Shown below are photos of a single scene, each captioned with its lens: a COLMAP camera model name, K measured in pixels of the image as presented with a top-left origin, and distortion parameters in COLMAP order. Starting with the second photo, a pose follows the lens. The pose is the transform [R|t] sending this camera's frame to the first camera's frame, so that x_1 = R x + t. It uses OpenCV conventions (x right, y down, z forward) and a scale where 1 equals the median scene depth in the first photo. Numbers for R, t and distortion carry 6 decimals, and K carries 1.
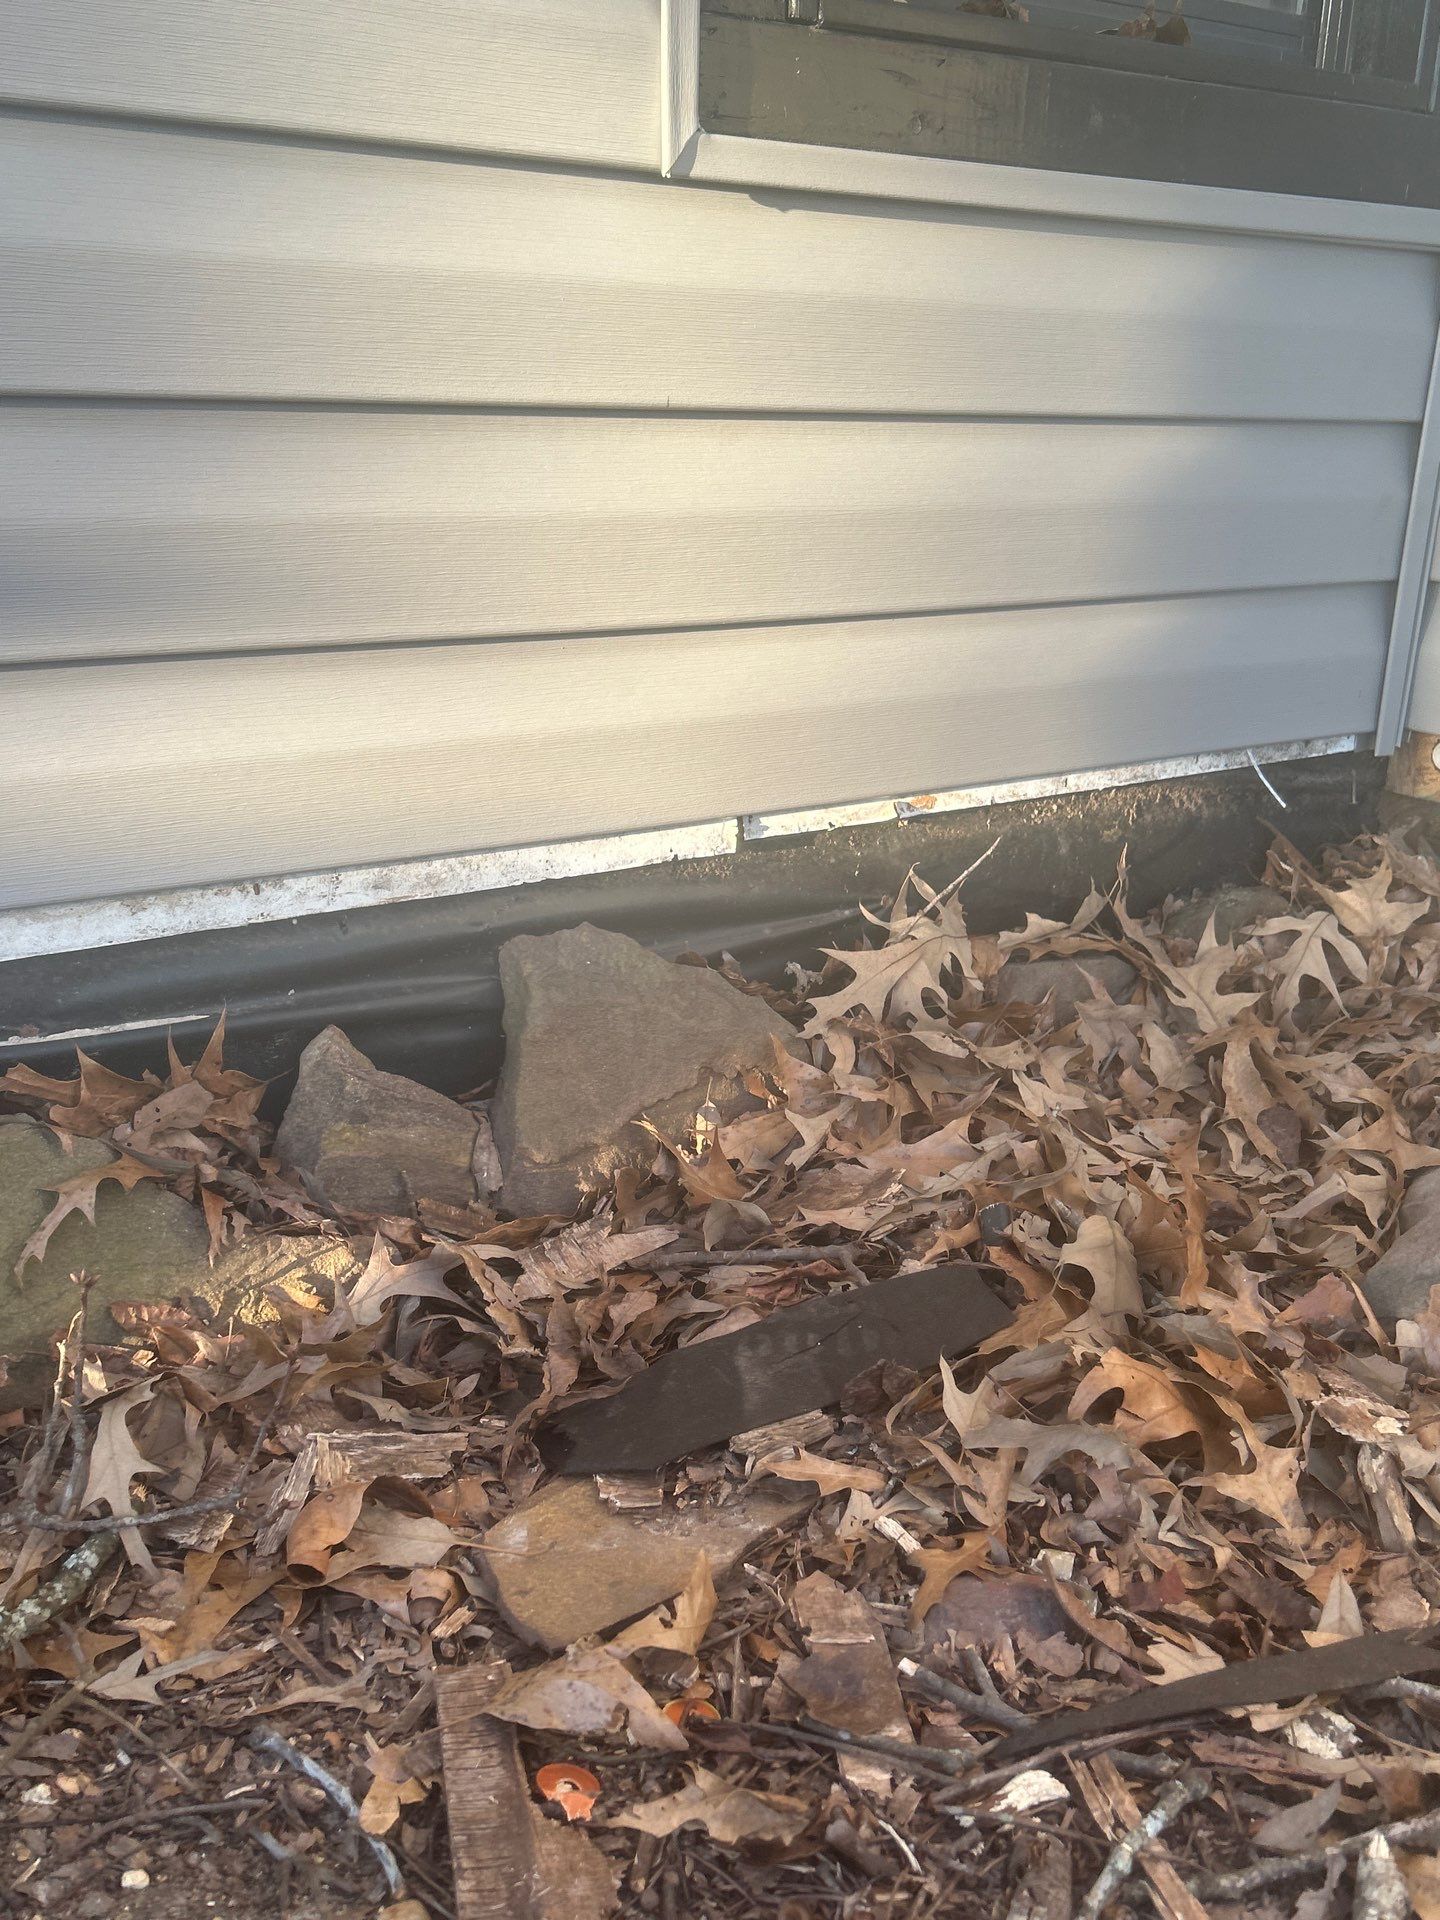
lens RADIAL K [[1588.1, 0, 707.0], [0, 1588.1, 965.0], [0, 0, 1]] dist [-0.003522, -0.043481]
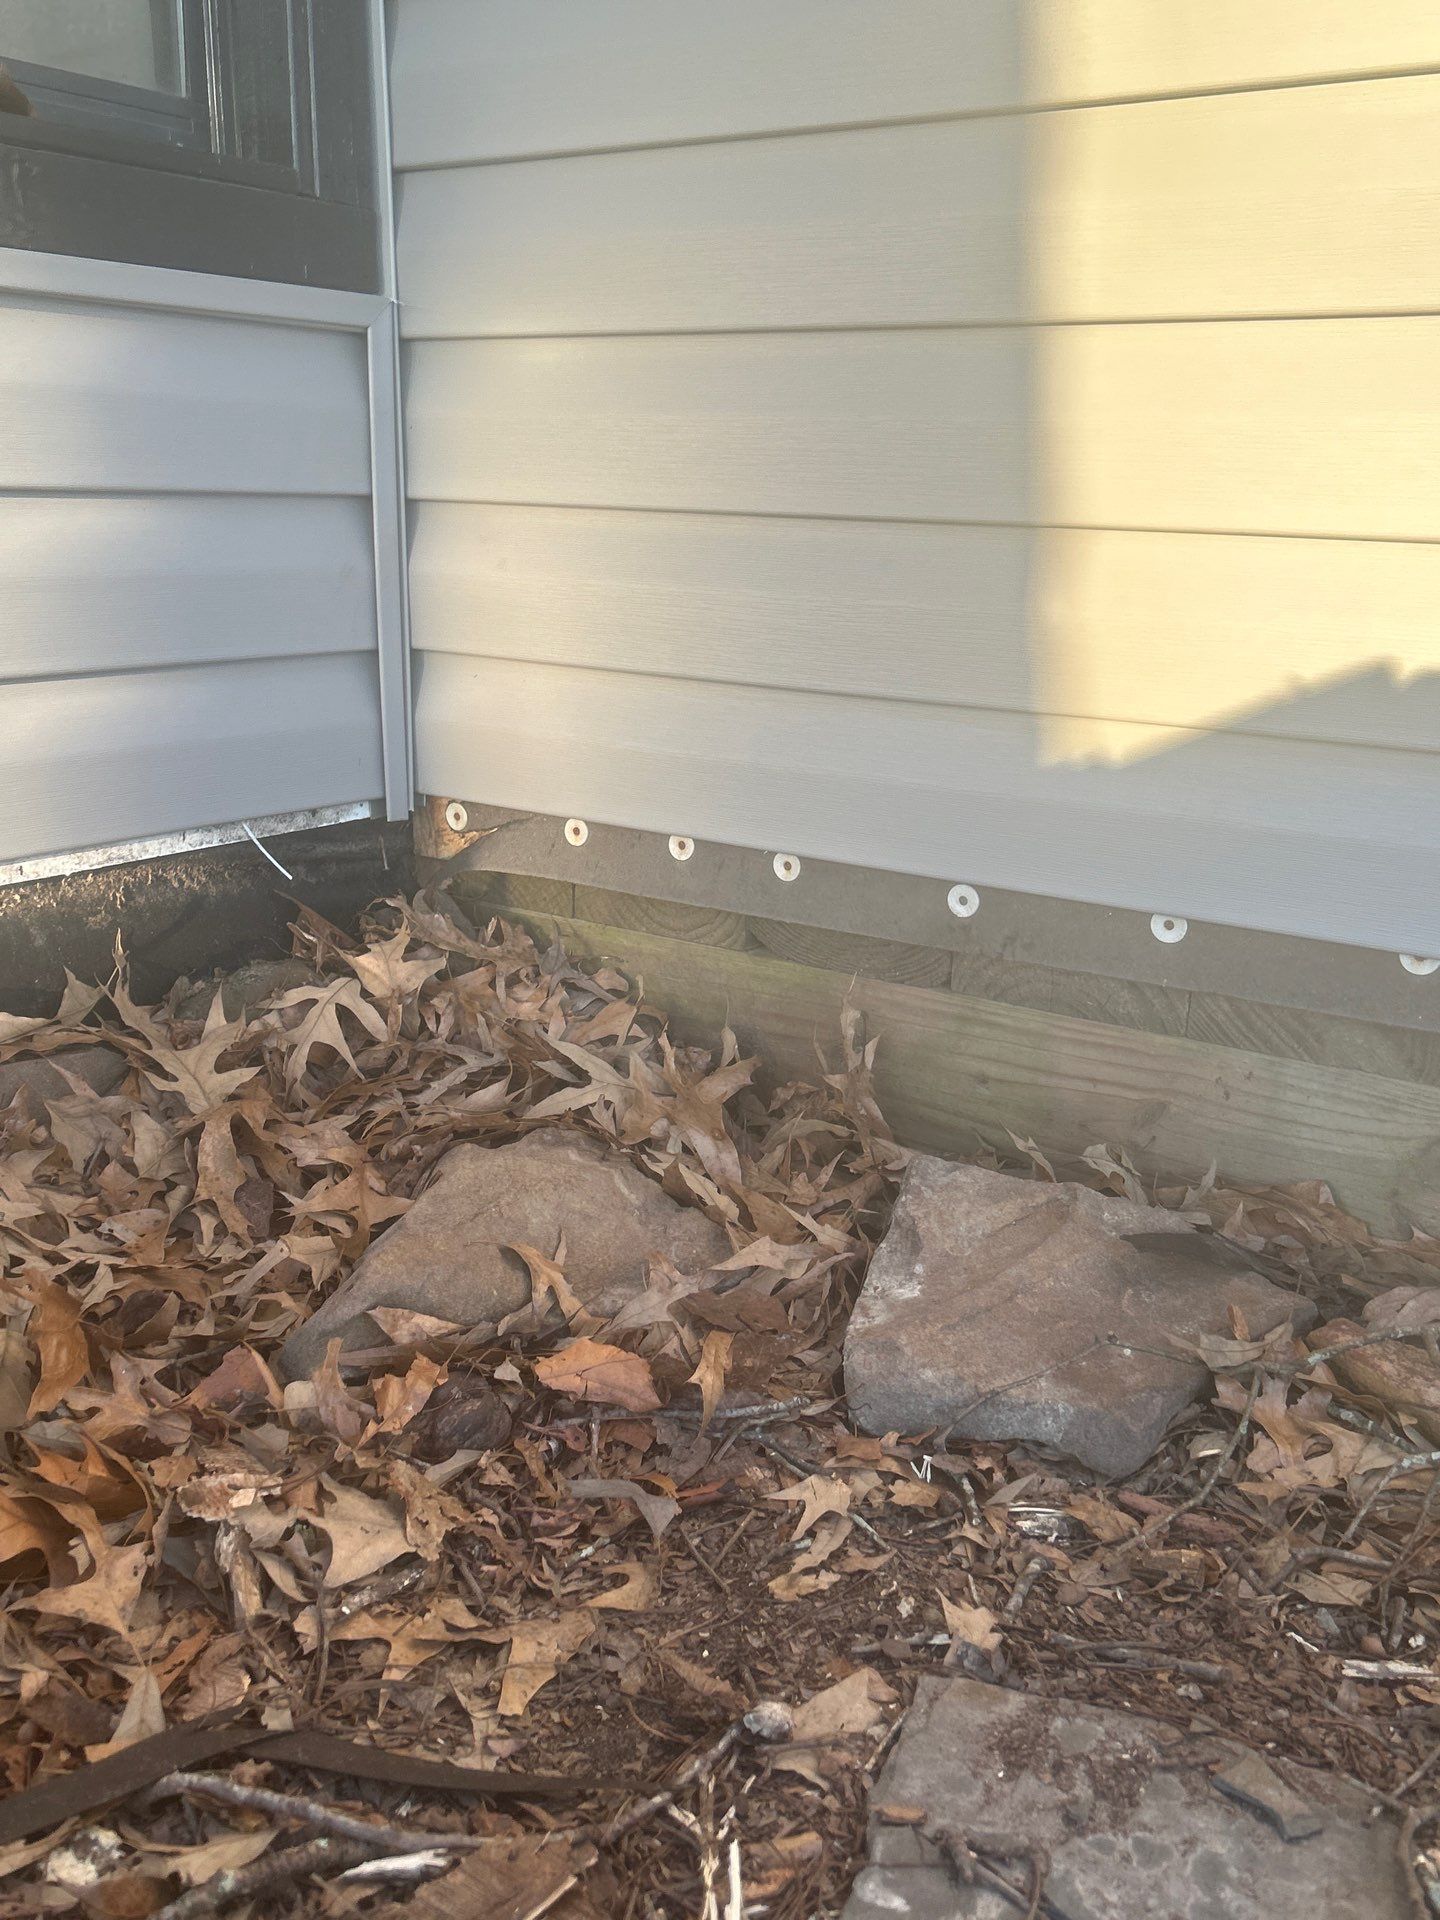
lens RADIAL K [[1588.1, 0, 707.0], [0, 1588.1, 965.0], [0, 0, 1]] dist [-0.003522, -0.043481]
pose [[0.920691, -0.102149, 0.376688, 0.247091], [0.126002, 0.991257, -0.039166, 0.029698], [-0.369393, 0.083523, 0.925512, -0.016365]]
